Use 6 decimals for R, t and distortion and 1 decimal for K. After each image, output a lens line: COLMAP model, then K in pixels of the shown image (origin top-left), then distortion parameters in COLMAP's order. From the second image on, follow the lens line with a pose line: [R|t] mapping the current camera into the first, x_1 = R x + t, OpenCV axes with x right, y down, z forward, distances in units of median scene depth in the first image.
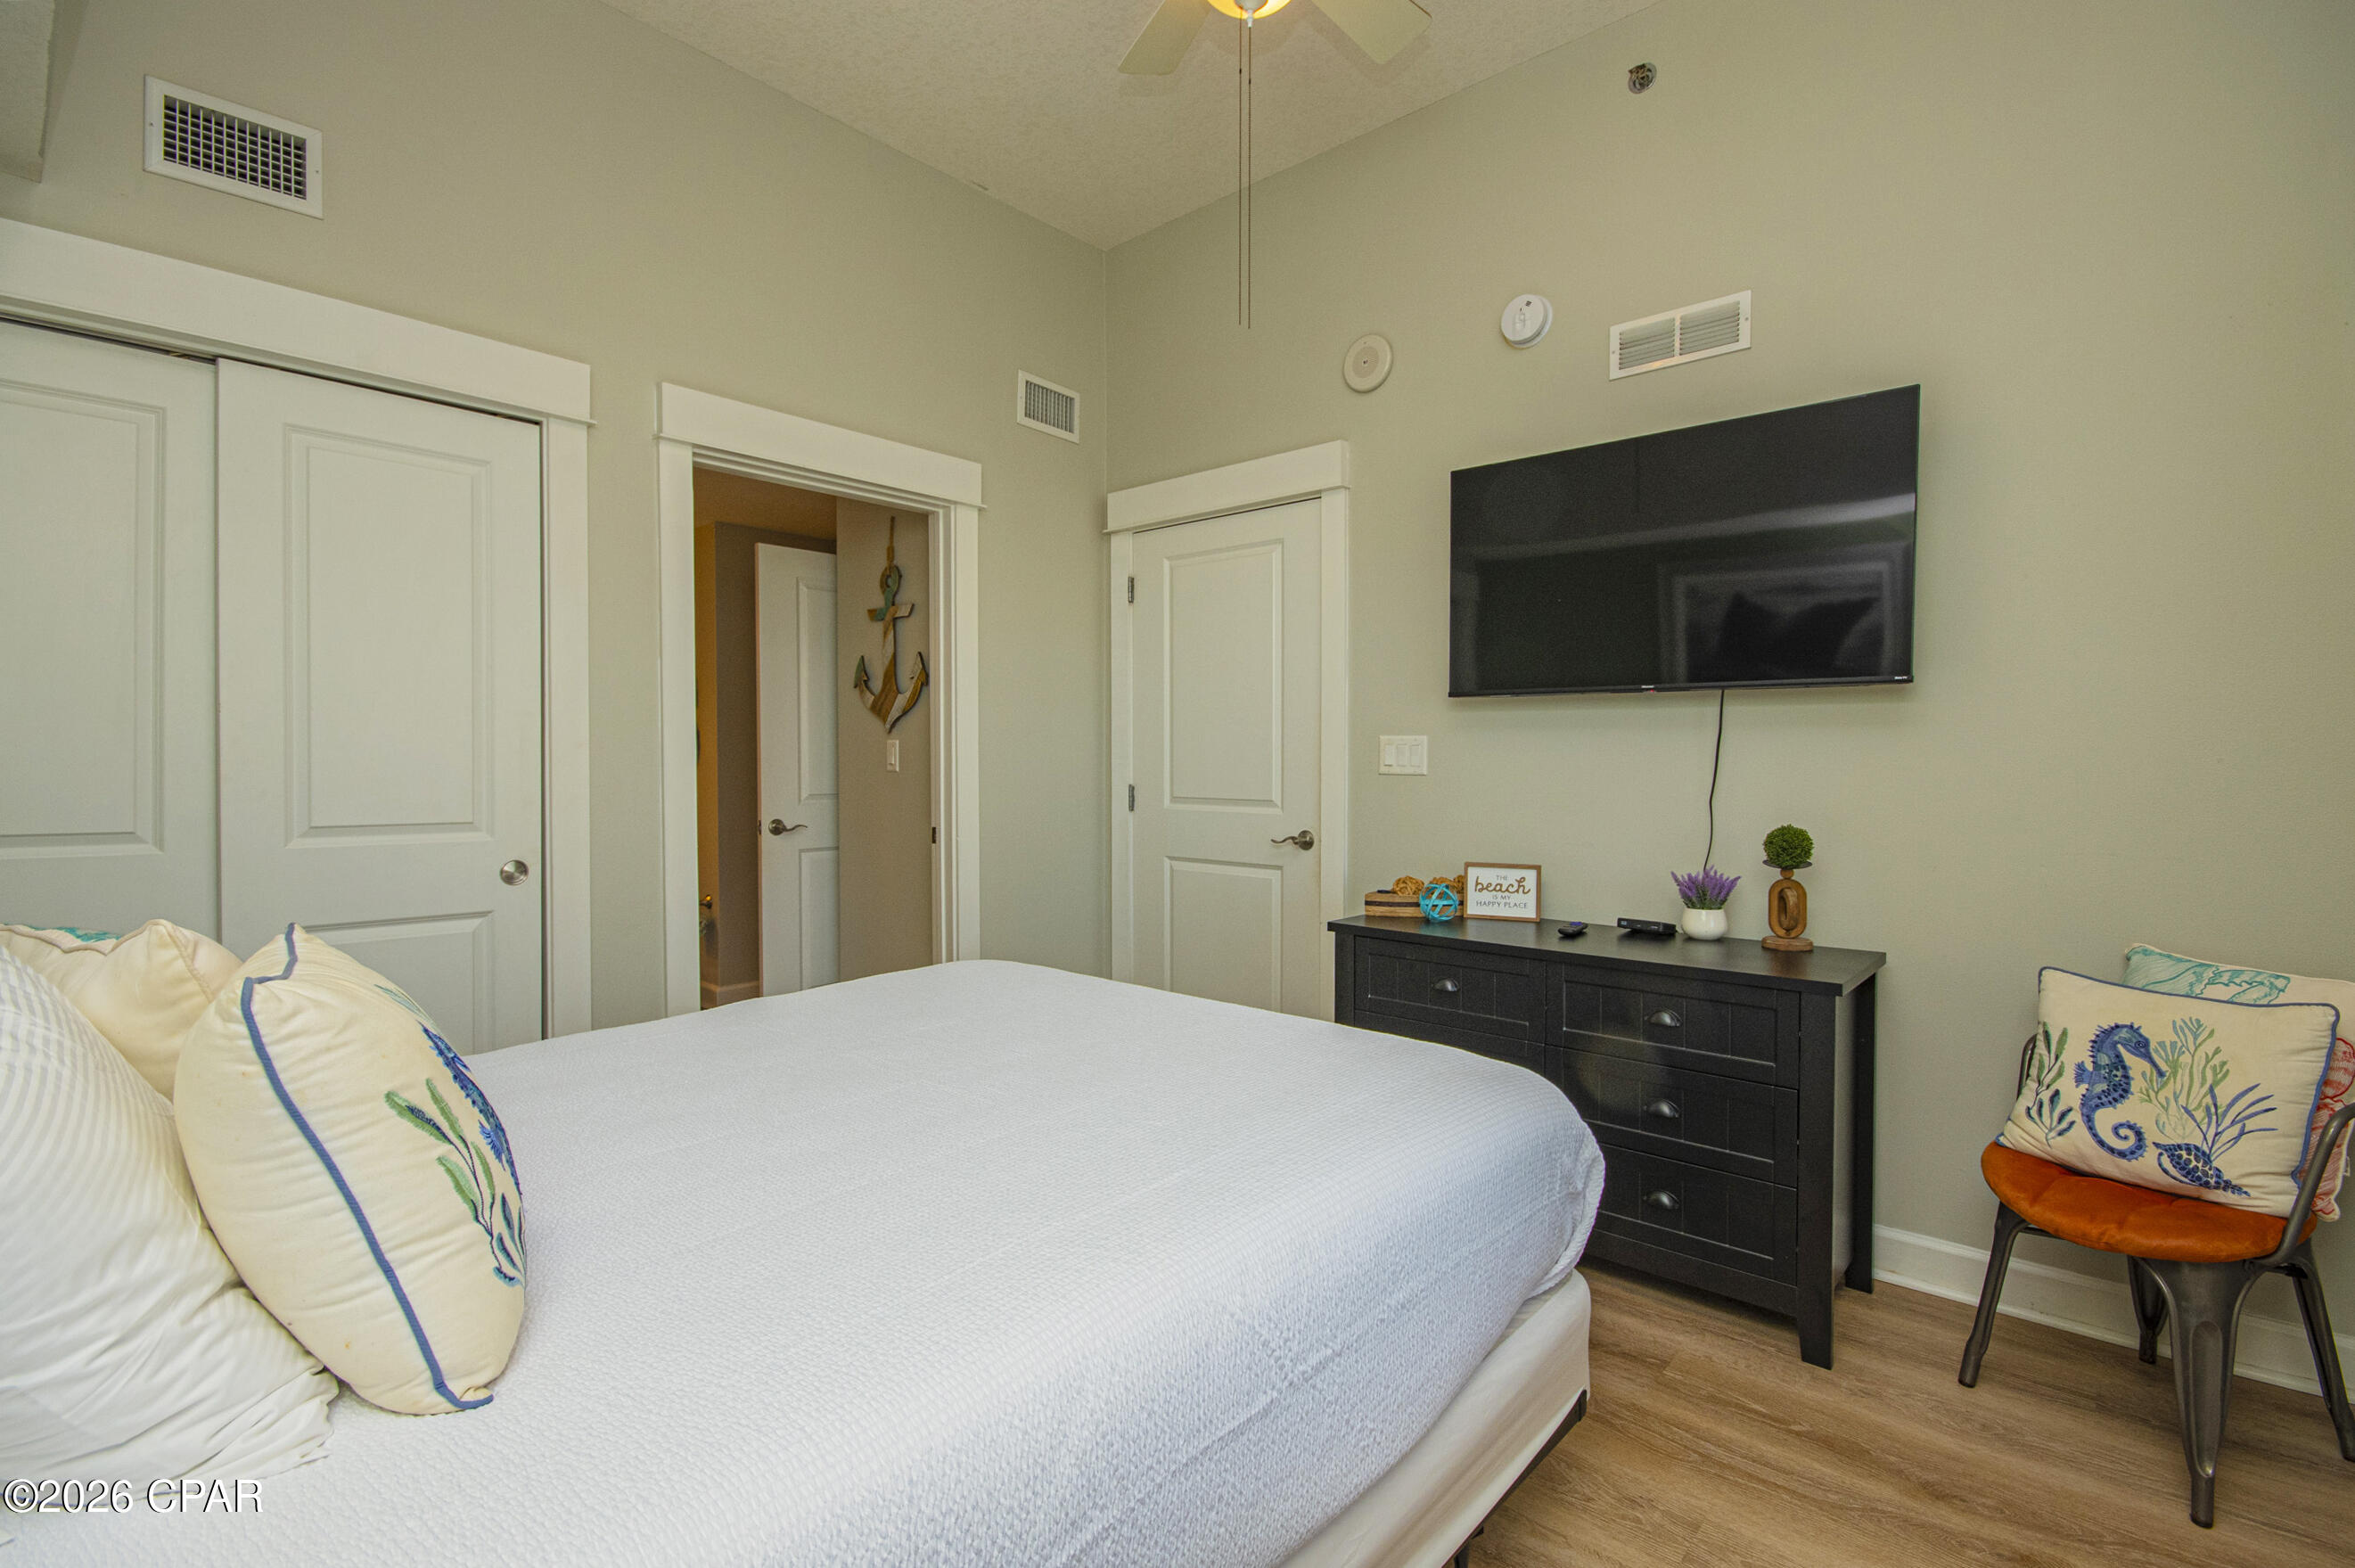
lens RADIAL K [[1071.5, 0, 1177.5], [0, 1071.5, 784.0], [0, 0, 1]] dist [-0.002192, -0.000140]
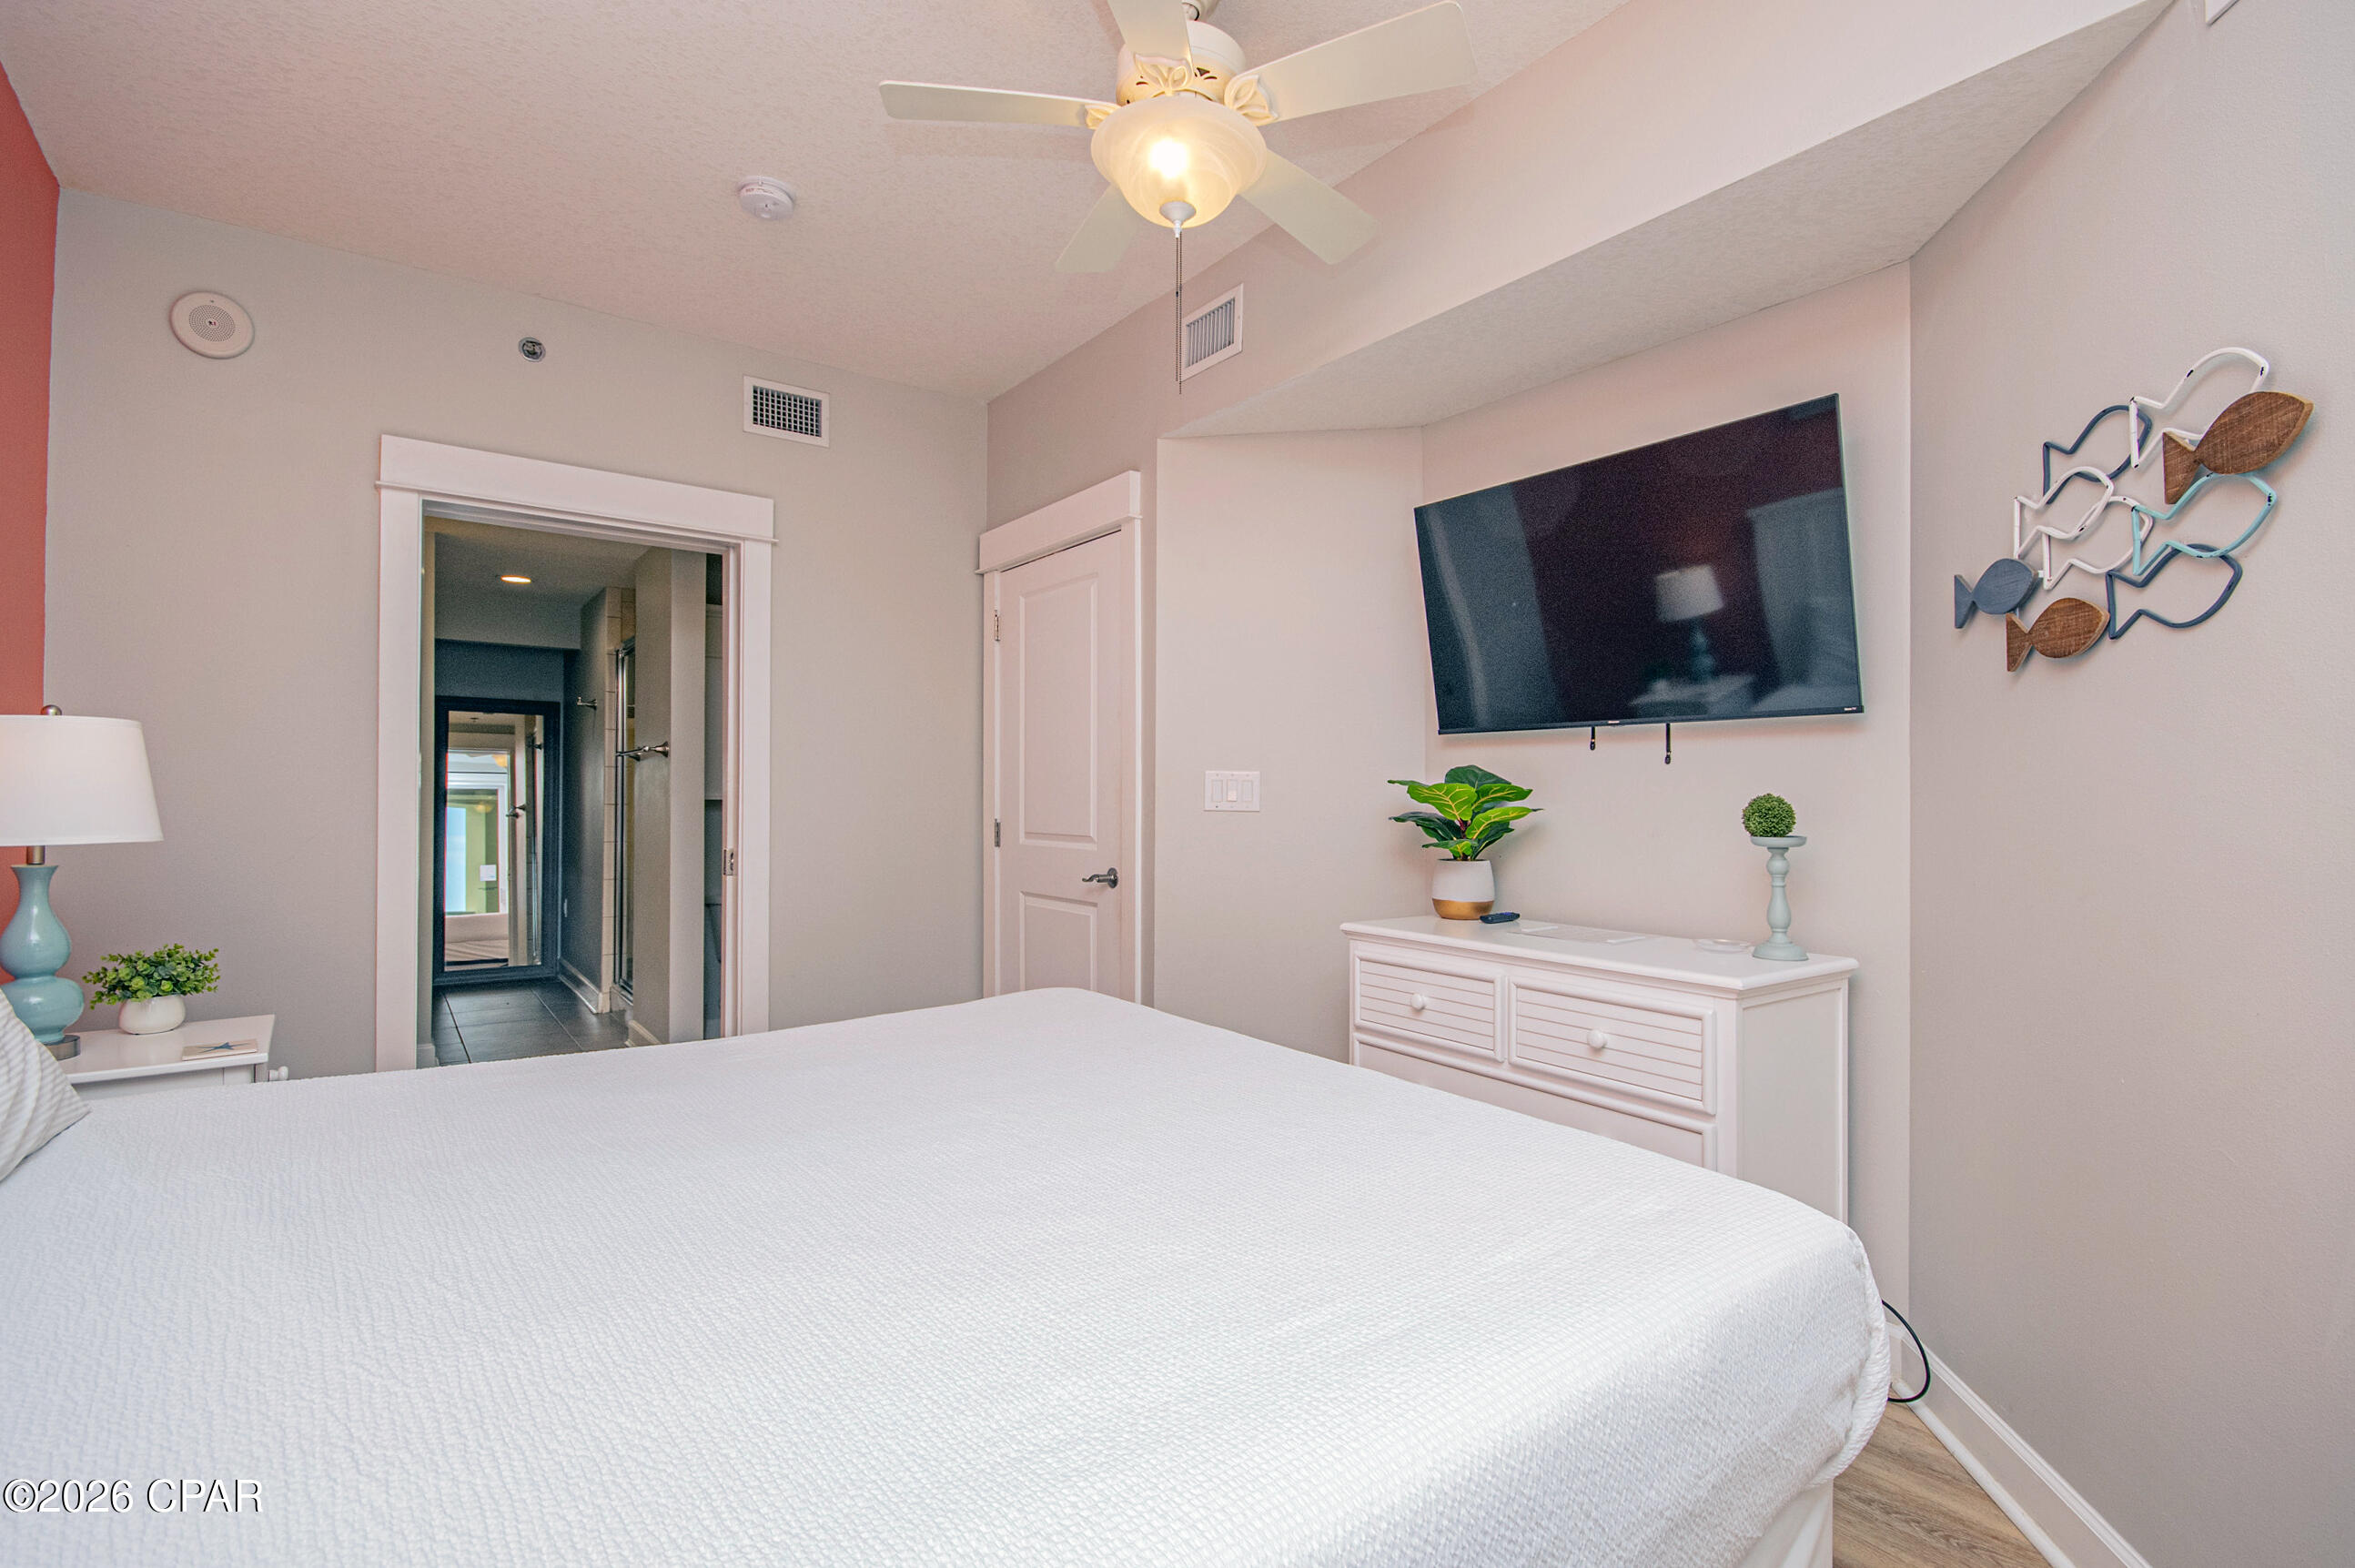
lens RADIAL K [[1053.8, 0, 1177.5], [0, 1053.8, 784.0], [0, 0, 1]] dist [0.003538, 0.000197]
pose [[0.994127, -0.000718, -0.108220, 0.239728], [-0.003209, 0.999343, -0.036107, 0.001549], [0.108174, 0.036242, 0.993471, 0.038777]]
